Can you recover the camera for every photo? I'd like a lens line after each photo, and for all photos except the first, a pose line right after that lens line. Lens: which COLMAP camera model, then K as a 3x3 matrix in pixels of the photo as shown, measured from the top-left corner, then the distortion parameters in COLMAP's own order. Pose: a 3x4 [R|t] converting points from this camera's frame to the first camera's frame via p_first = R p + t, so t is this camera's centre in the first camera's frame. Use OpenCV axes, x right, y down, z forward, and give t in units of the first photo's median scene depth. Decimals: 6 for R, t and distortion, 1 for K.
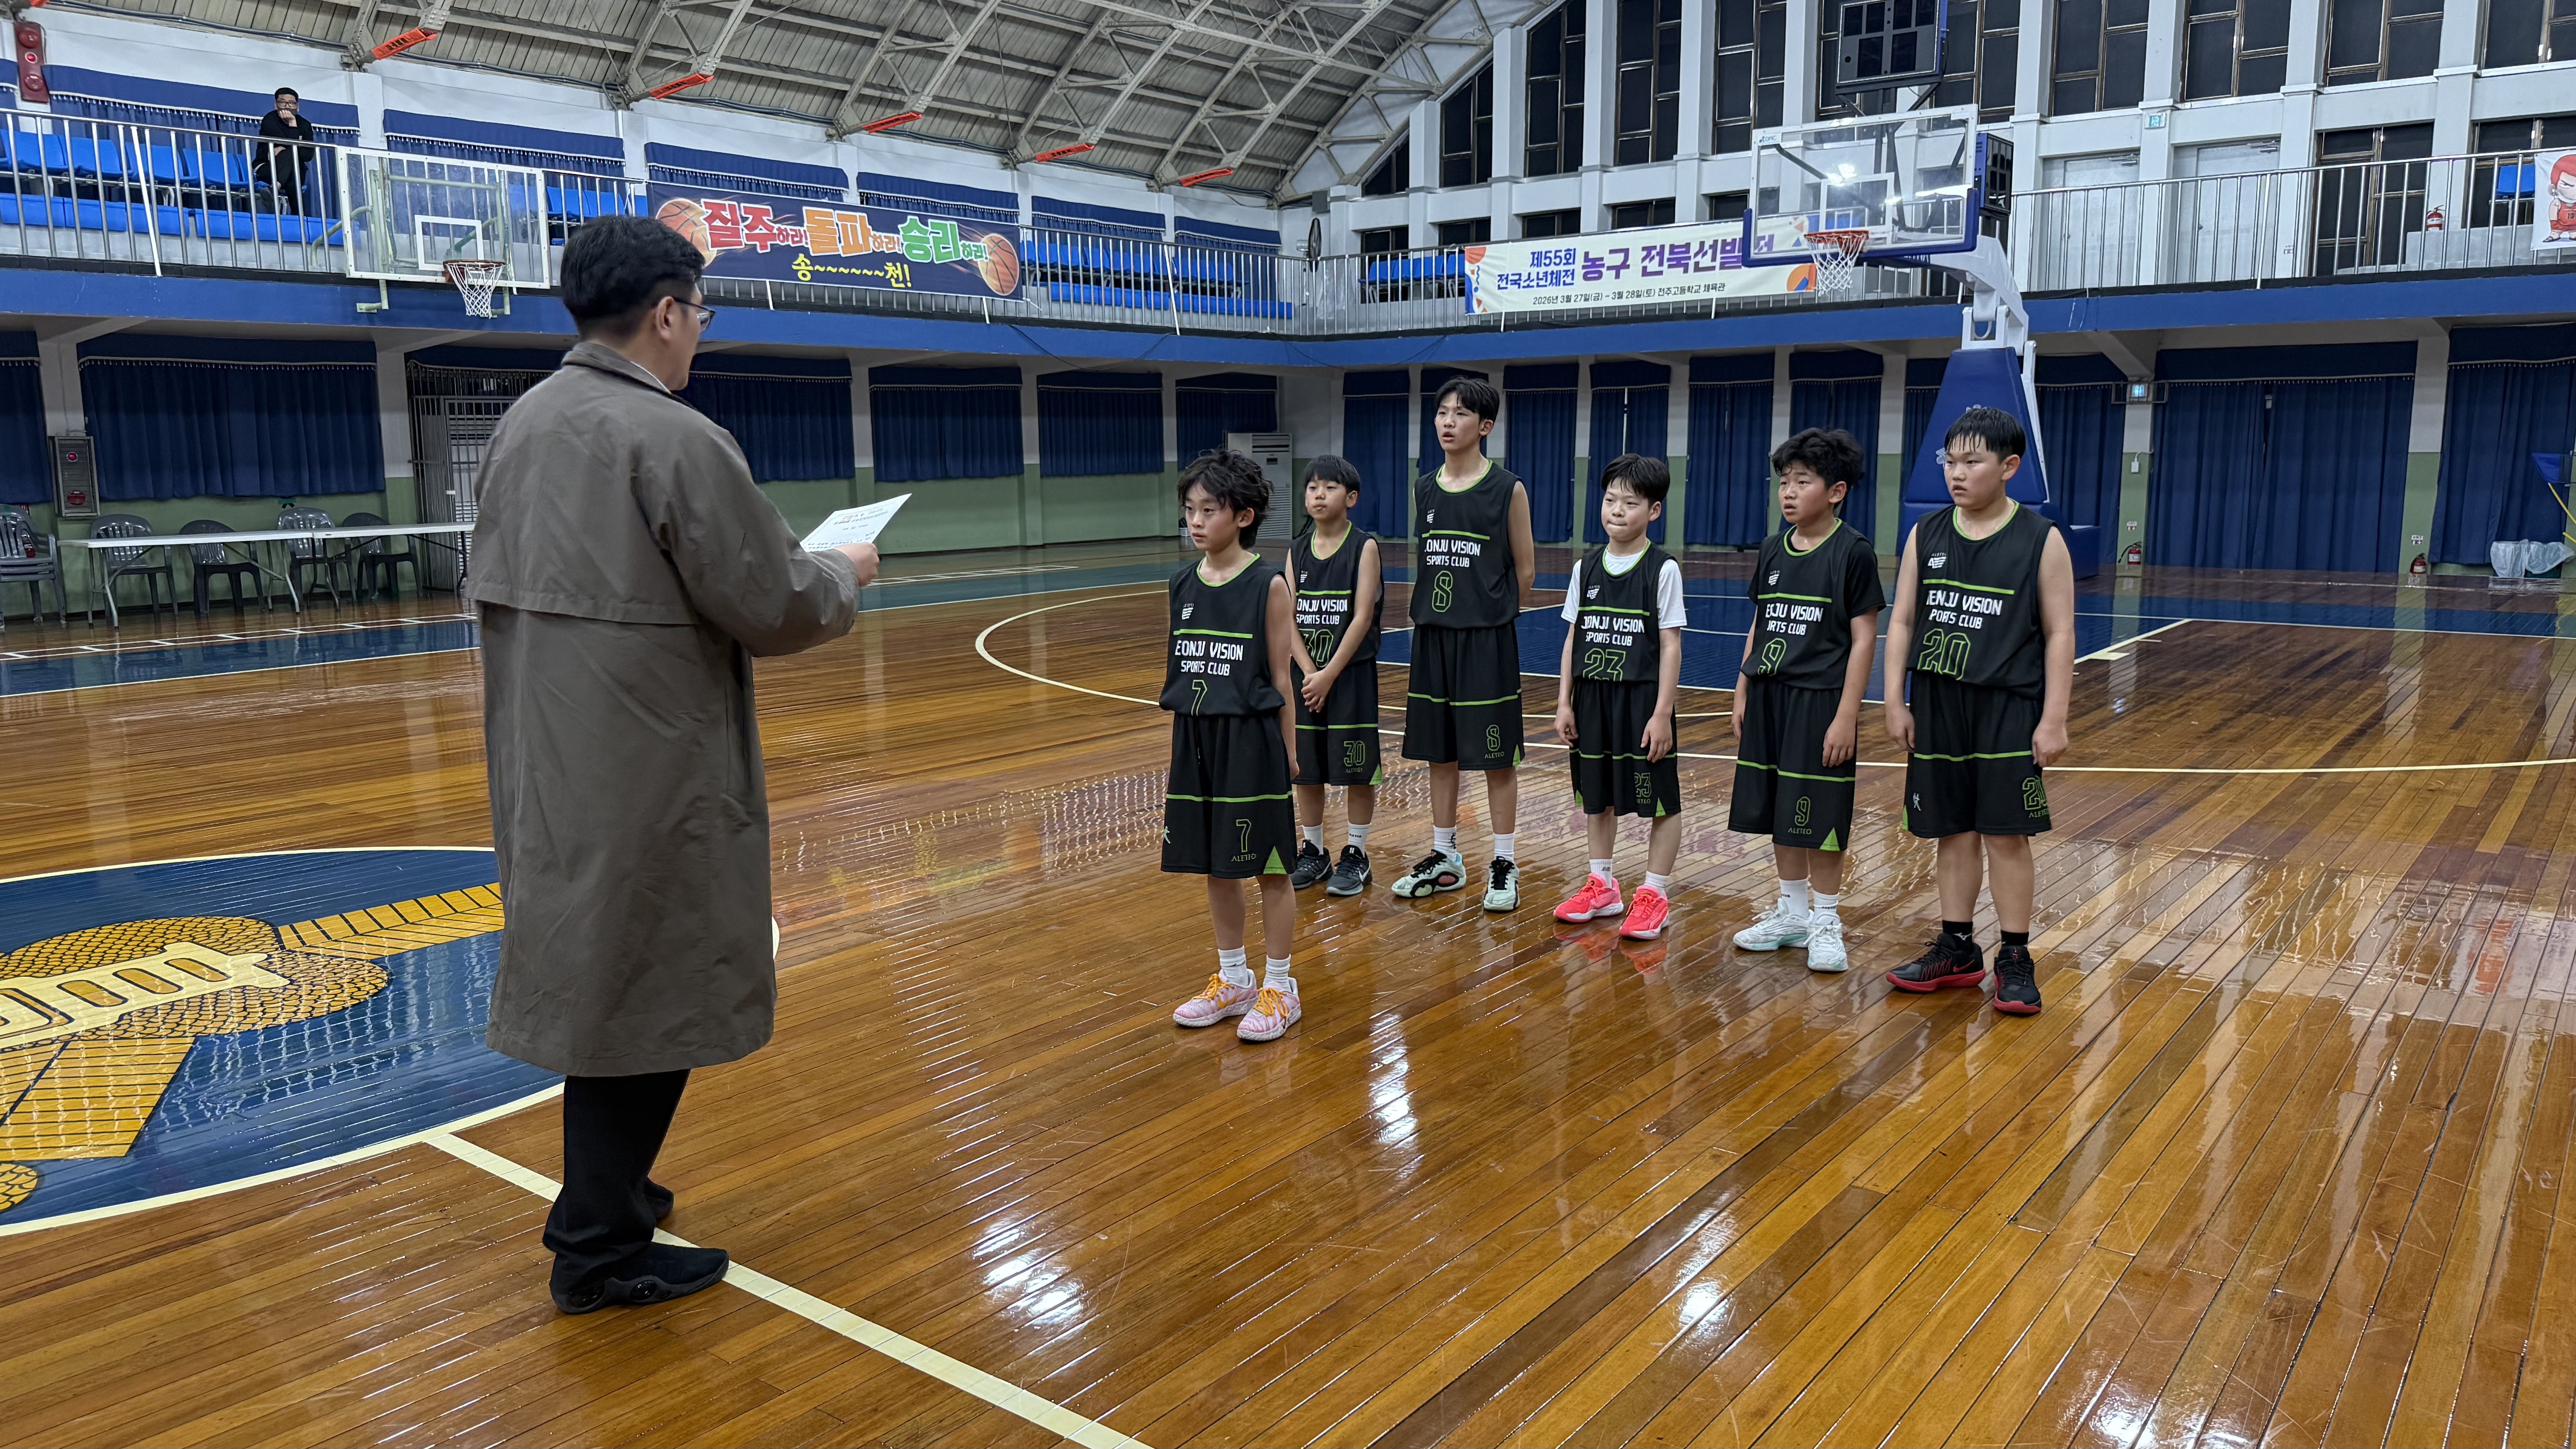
lens RADIAL K [[1782.3, 0, 1281.2], [0, 1782.3, 717.8], [0, 0, 1]] dist [0.178547, -0.329479]
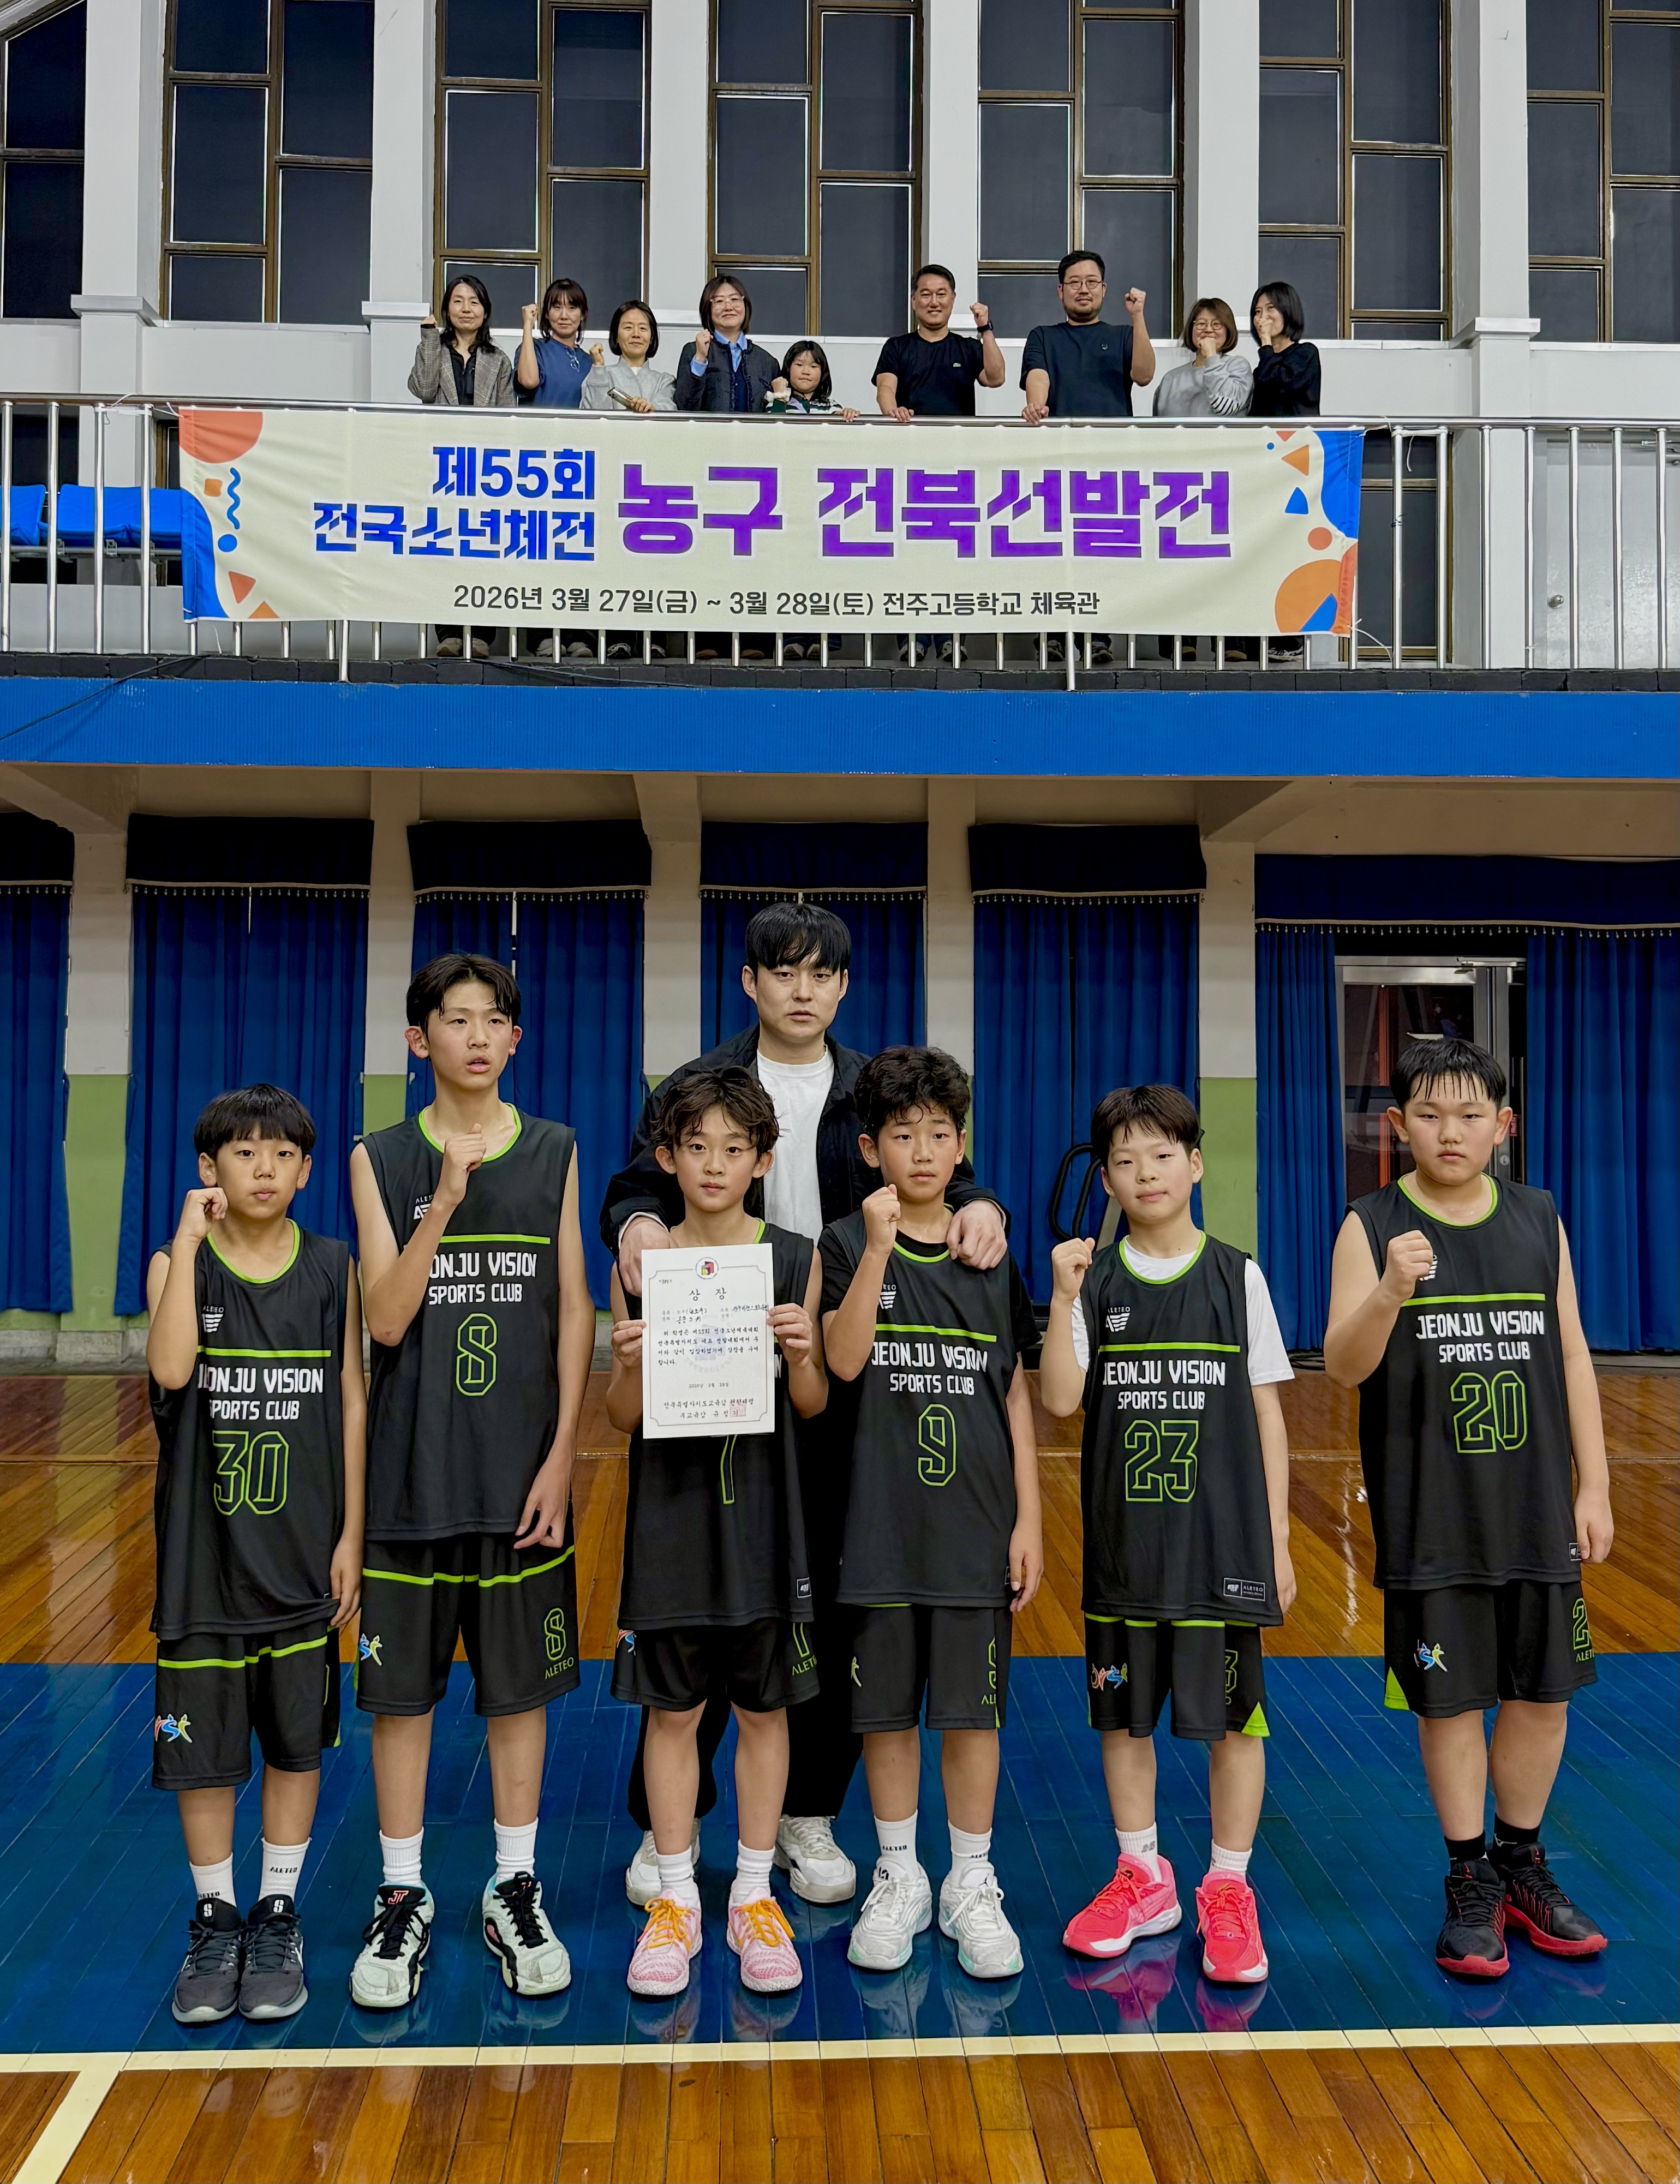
lens RADIAL K [[2181.2, 0, 831.8], [0, 2181.2, 915.5], [0, 0, 1]] dist [0.207713, -0.484368]
pose [[0.762170, 0.038937, 0.646205, -0.054743], [0.086907, 0.983000, -0.161734, -0.109737], [-0.641517, 0.179428, 0.745829, 0.685189]]
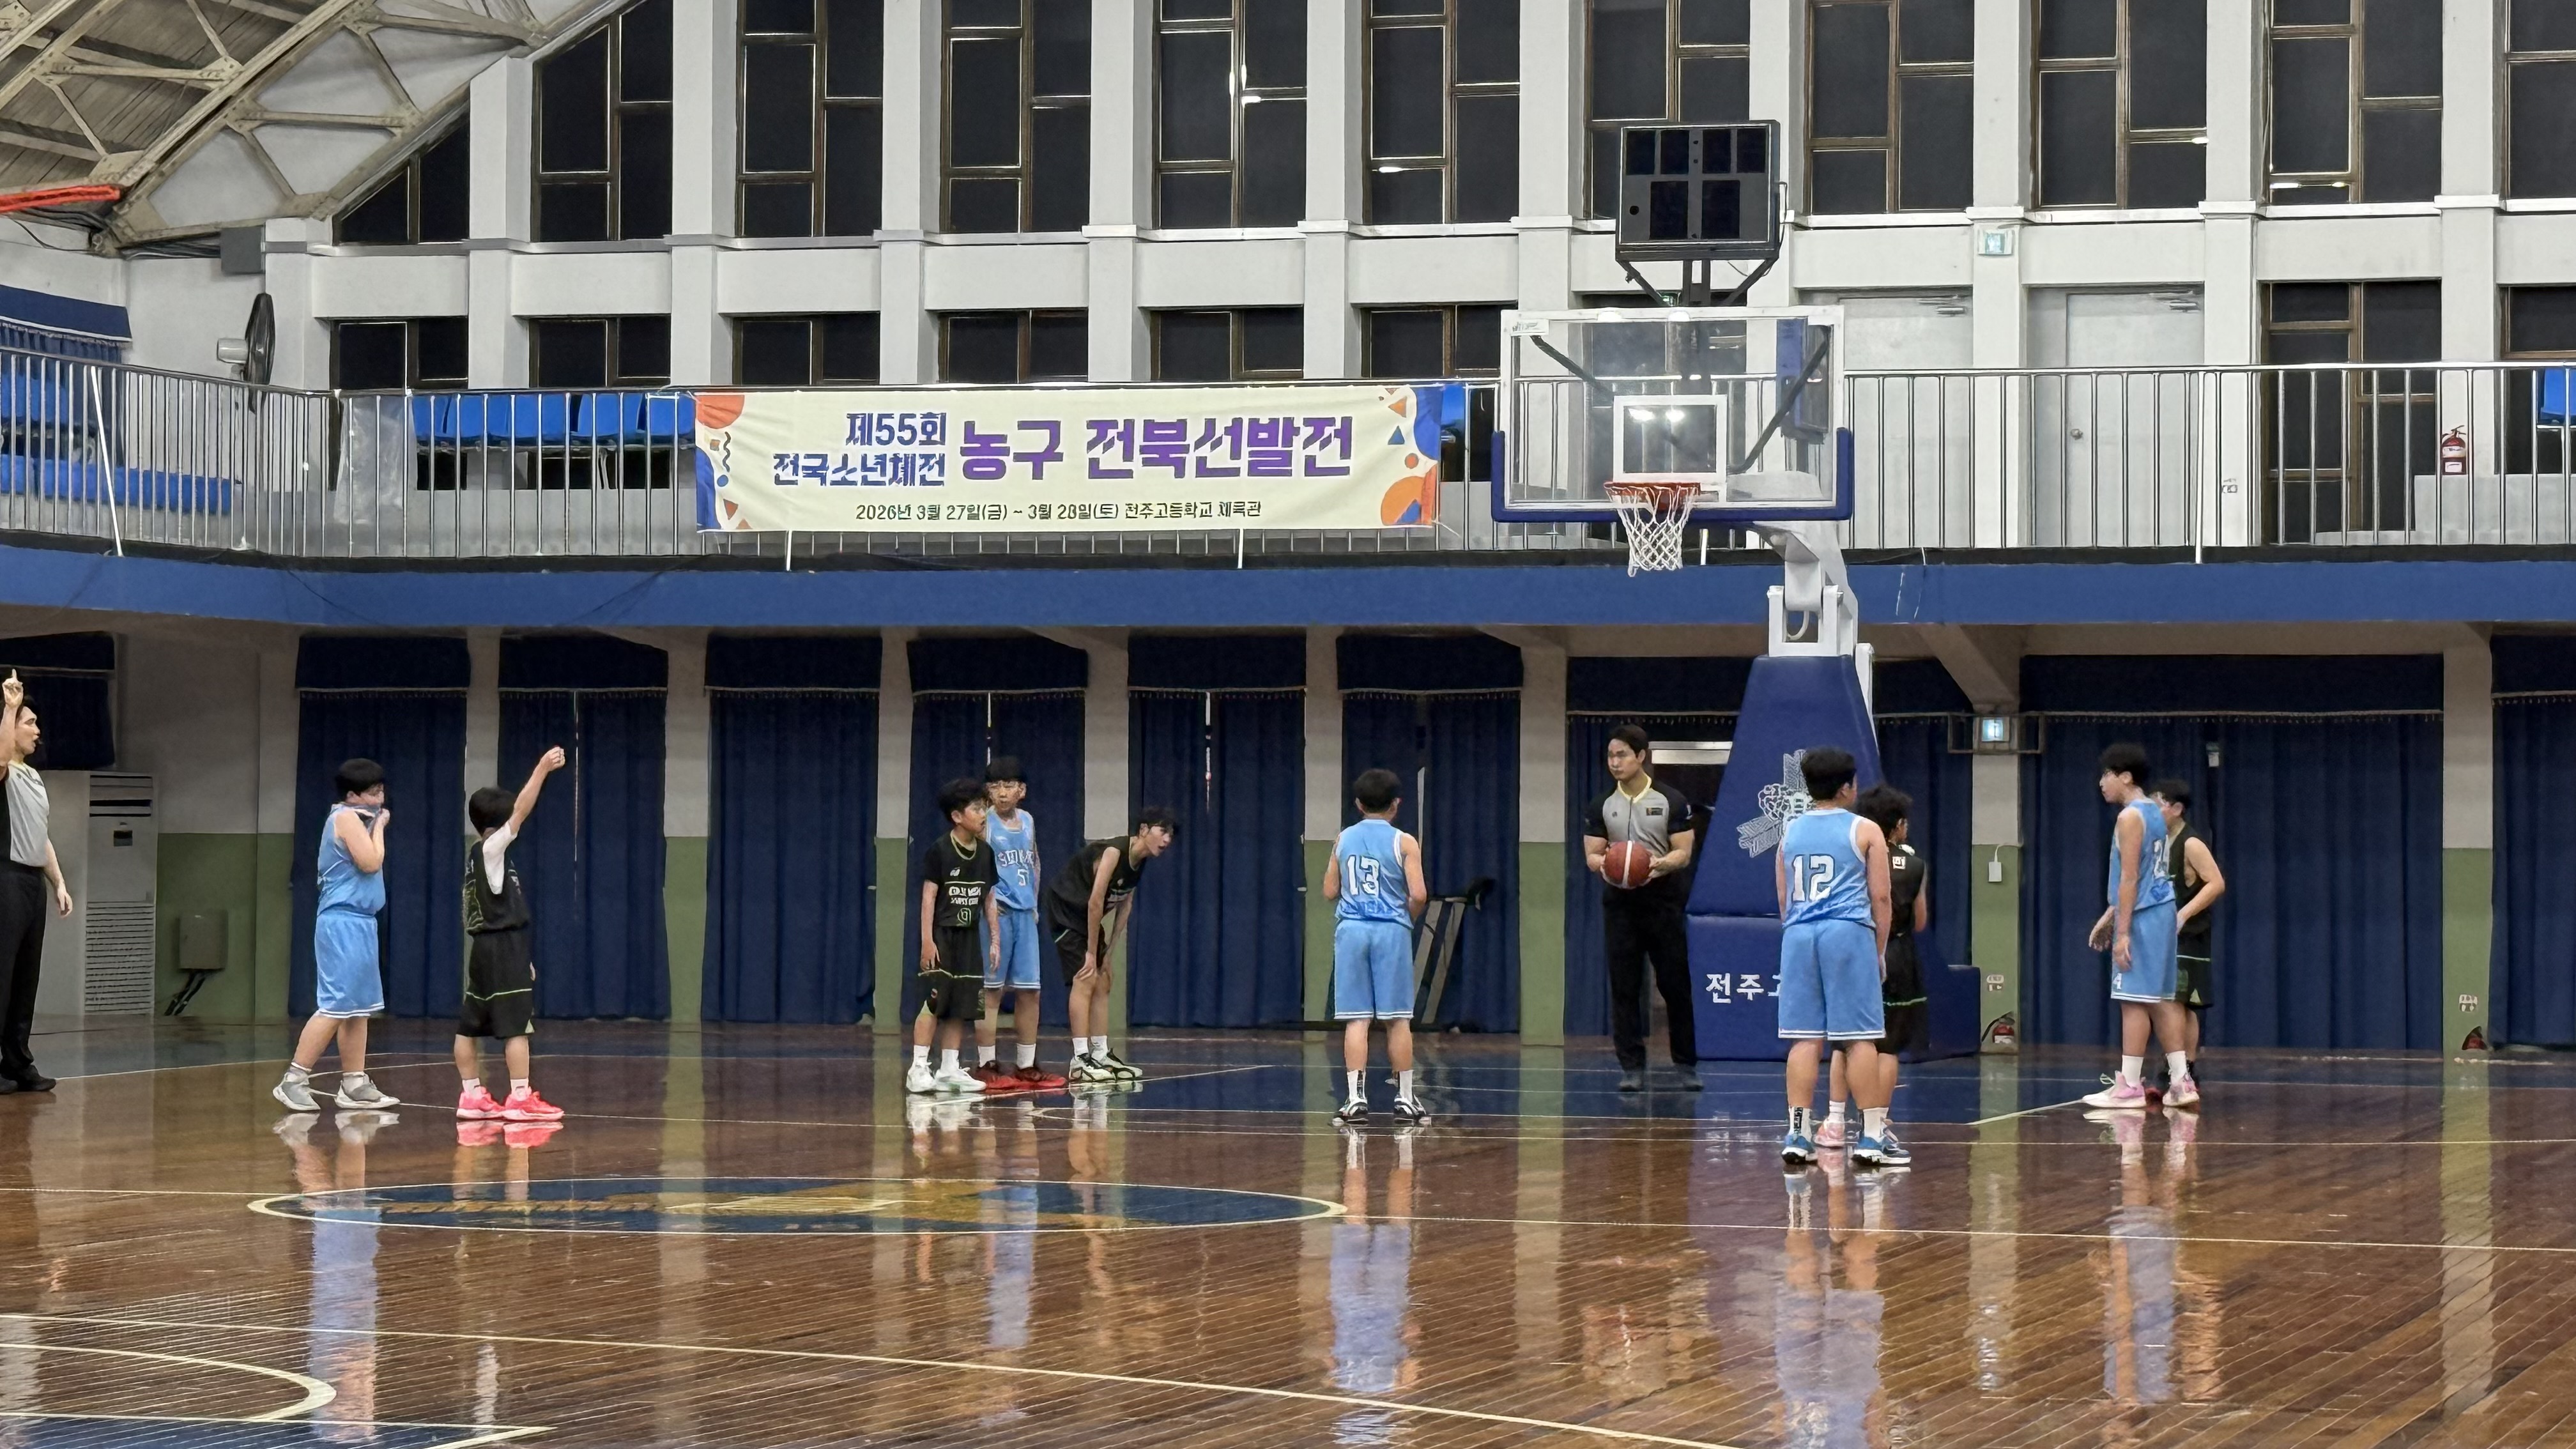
lens RADIAL K [[6726.6, 0, 1288.0], [0, 6726.6, 724.5], [0, 0, 1]] dist [0.172406, -0.349192]
pose [[0.926617, 0.022228, 0.375348, -0.426138], [0.042261, 0.985769, -0.162705, 0.121112], [-0.373623, 0.166628, 0.912492, -0.670445]]
